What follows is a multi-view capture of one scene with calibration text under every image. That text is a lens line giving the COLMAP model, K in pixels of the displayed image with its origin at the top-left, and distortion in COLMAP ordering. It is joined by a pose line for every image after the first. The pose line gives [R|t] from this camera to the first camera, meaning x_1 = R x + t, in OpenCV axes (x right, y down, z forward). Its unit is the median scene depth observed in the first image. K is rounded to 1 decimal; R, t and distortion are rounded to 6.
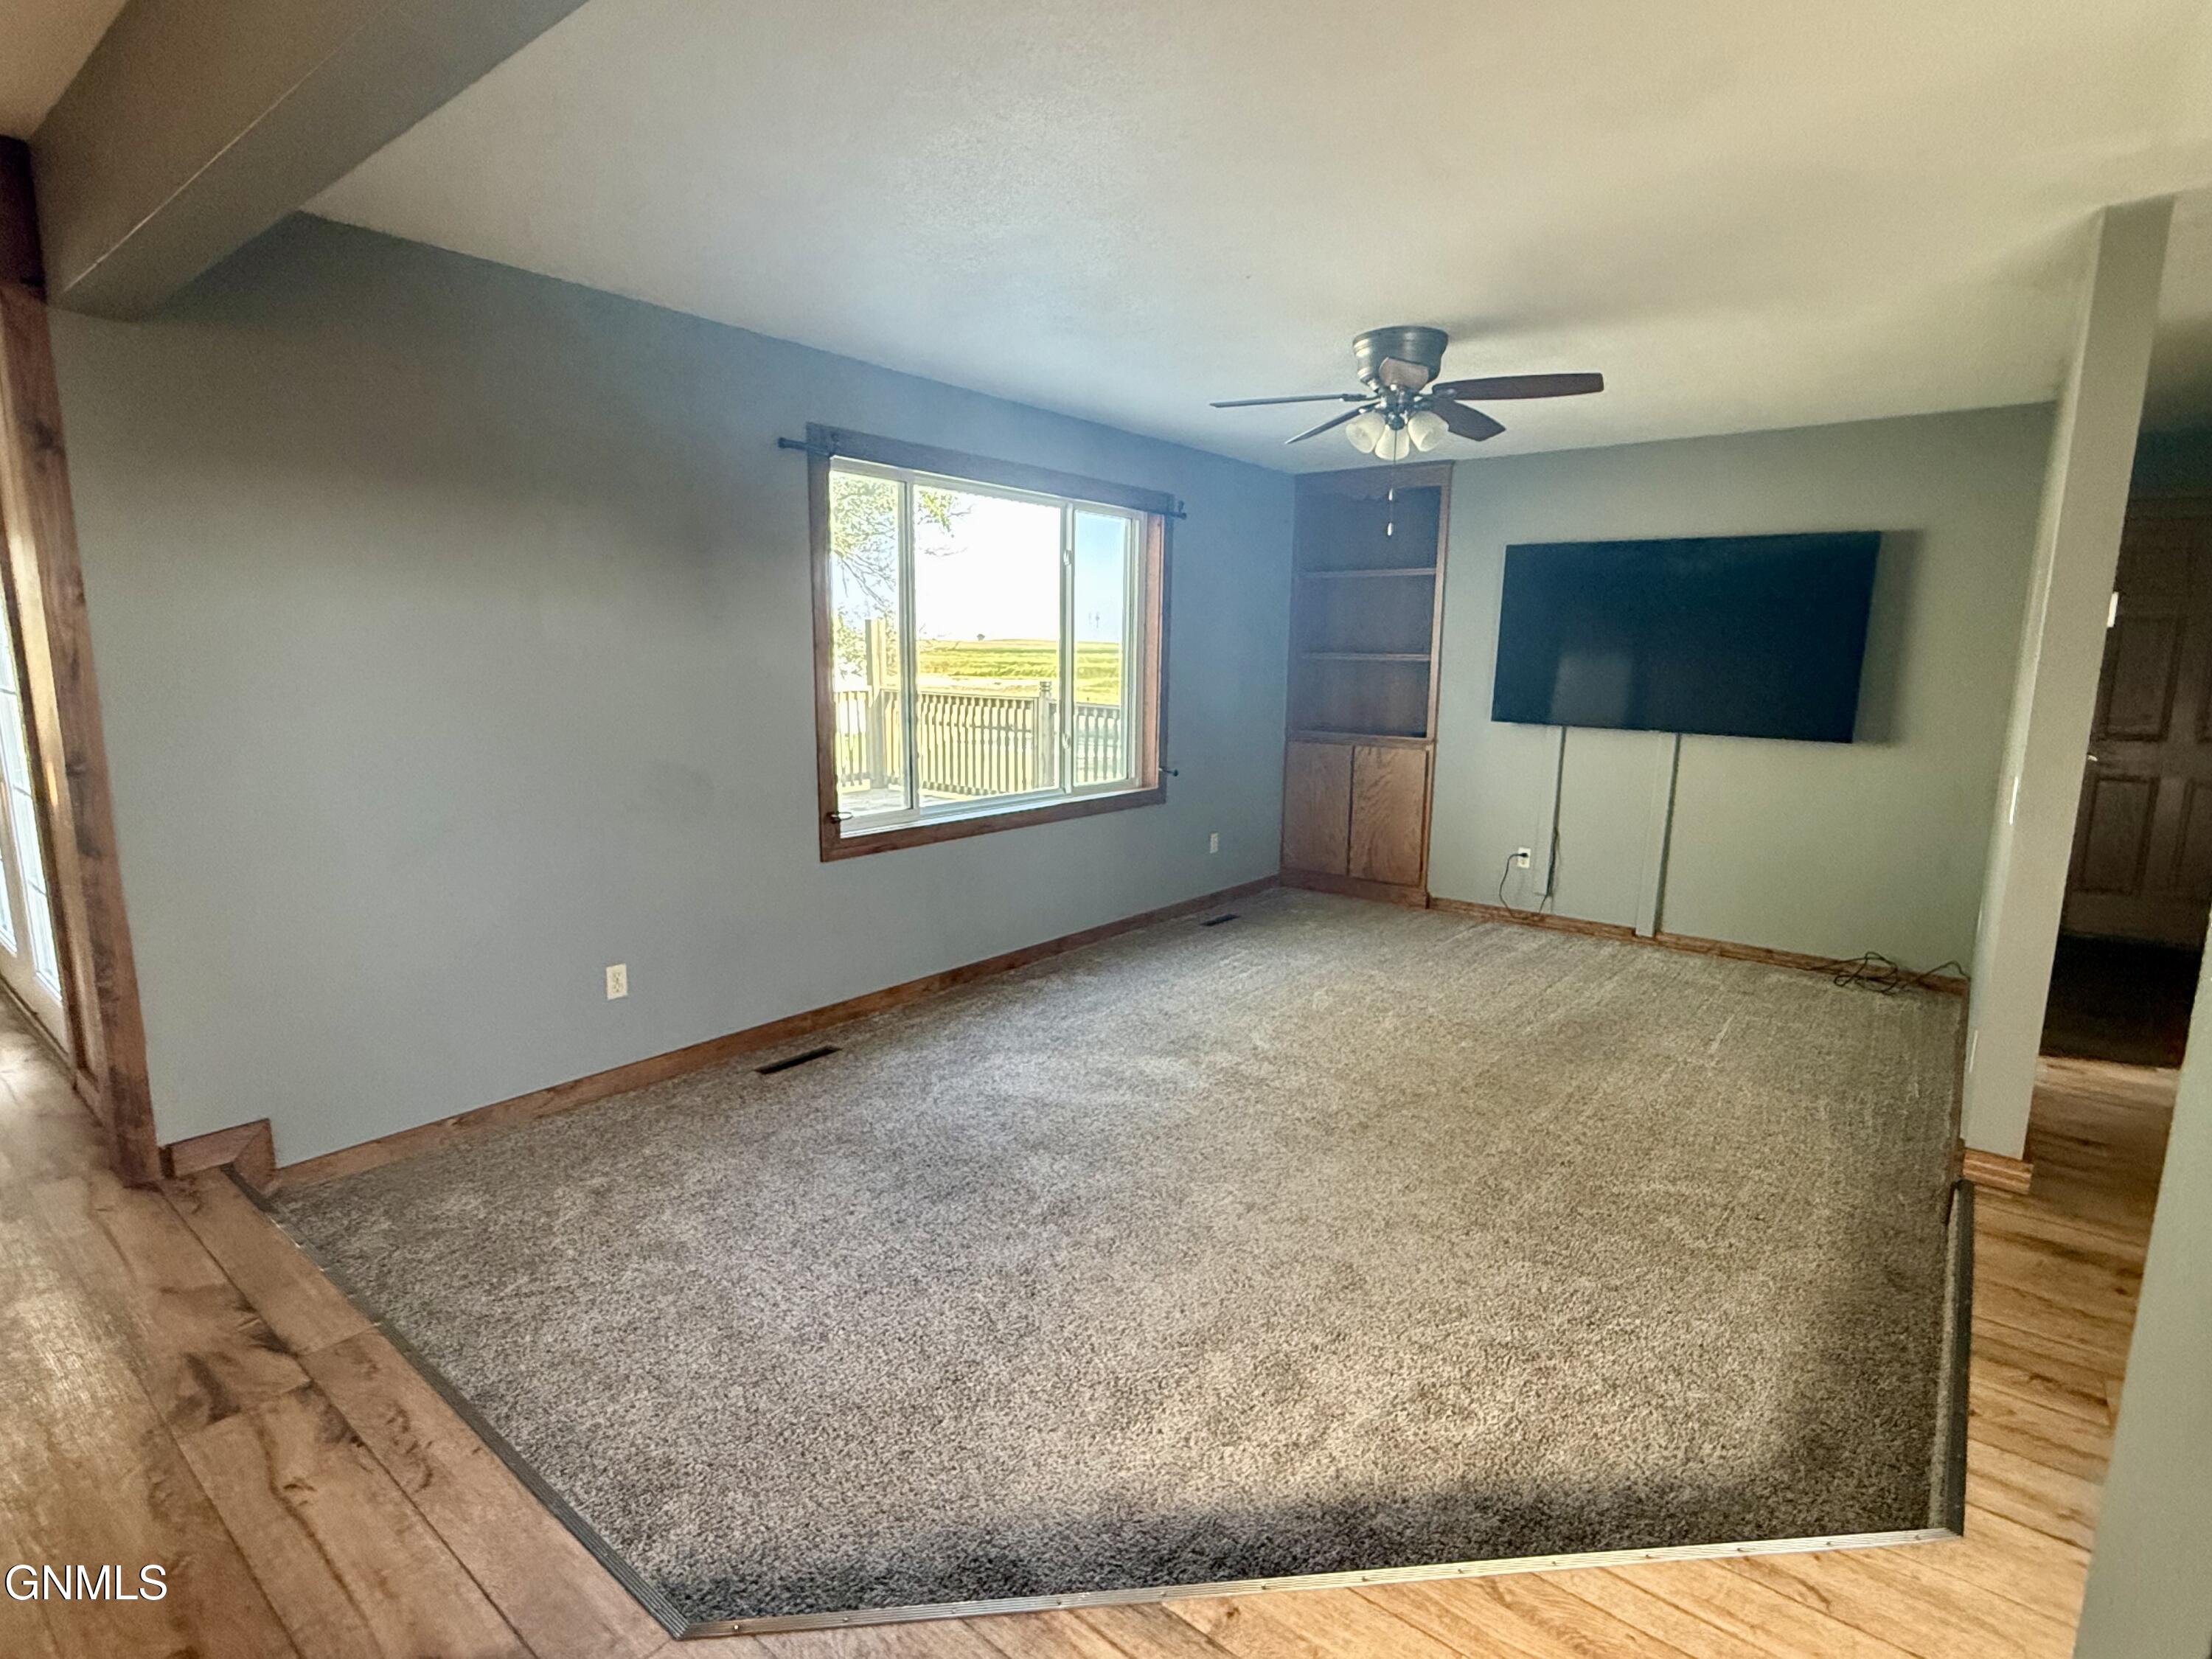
lens RADIAL K [[1108.3, 0, 1106.3], [0, 1108.3, 829.4], [0, 0, 1]] dist [-0.000255, -0.000149]
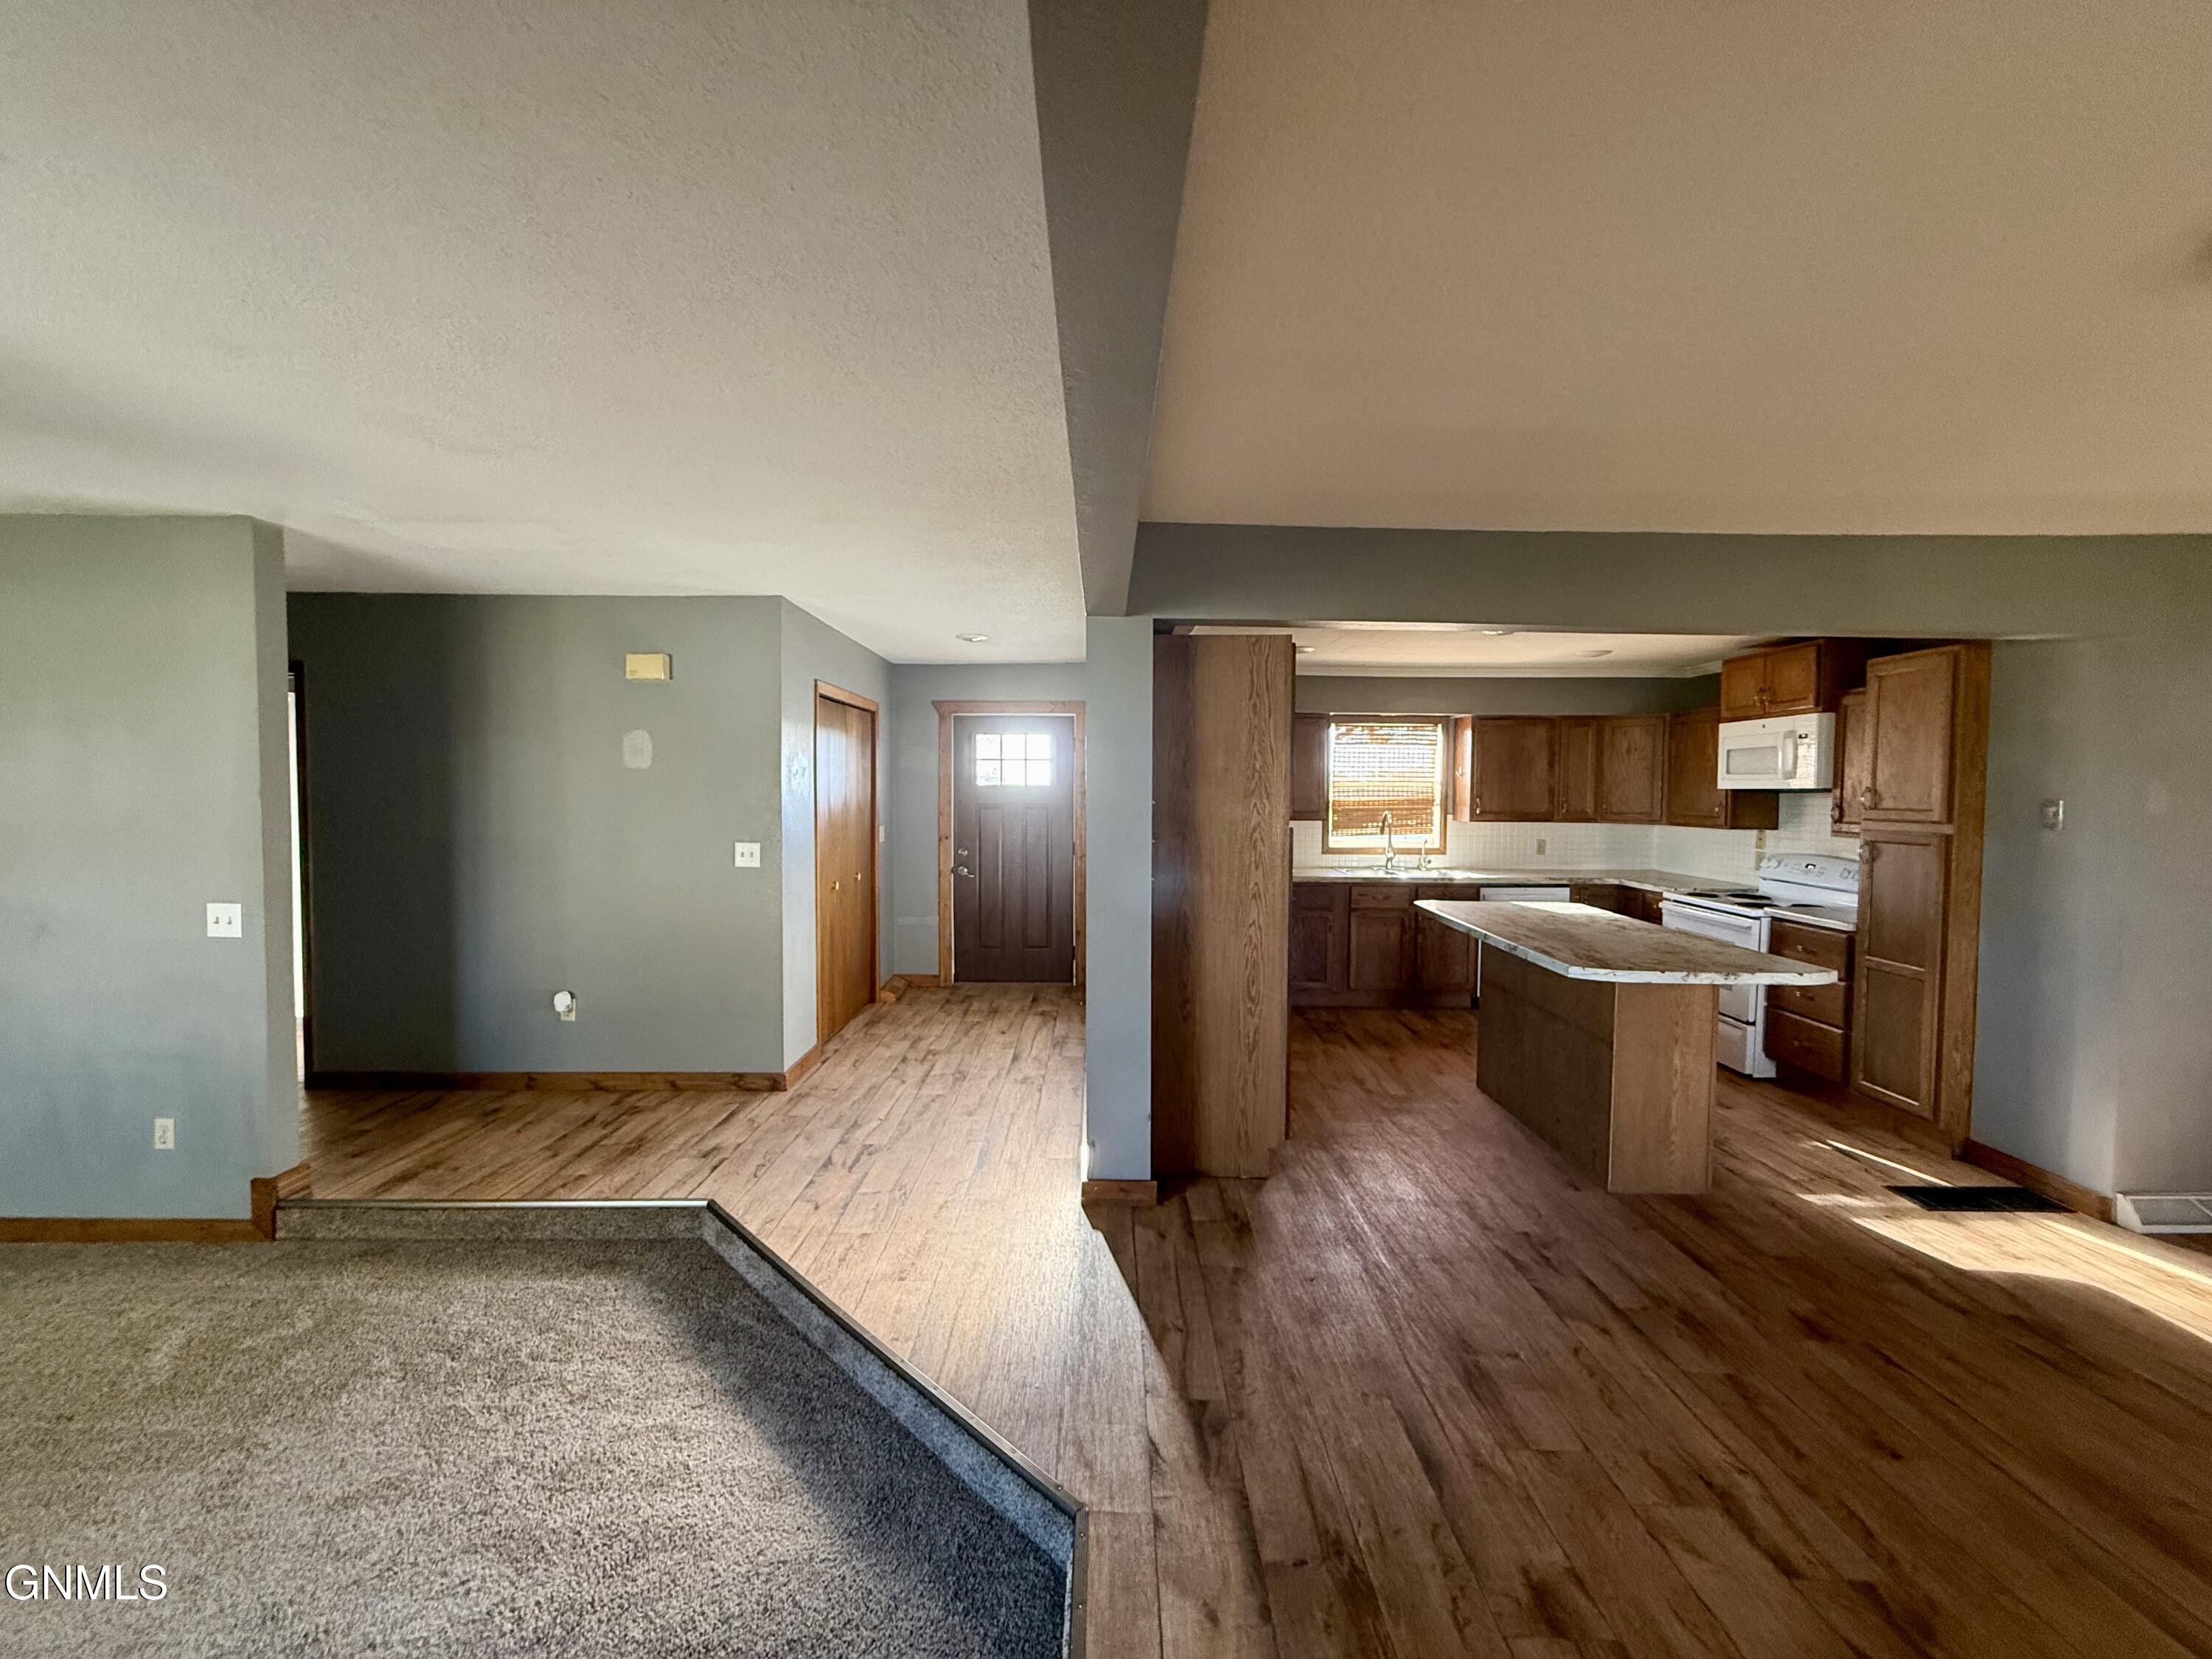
lens RADIAL K [[897.4, 0, 1108.6], [0, 897.4, 825.0], [0, 0, 1]] dist [0.000953, 0.000063]
pose [[-0.617853, -0.049616, 0.784726, -0.950587], [0.117280, 0.981028, 0.154368, -0.250750], [-0.777498, 0.187410, -0.600312, 1.121465]]
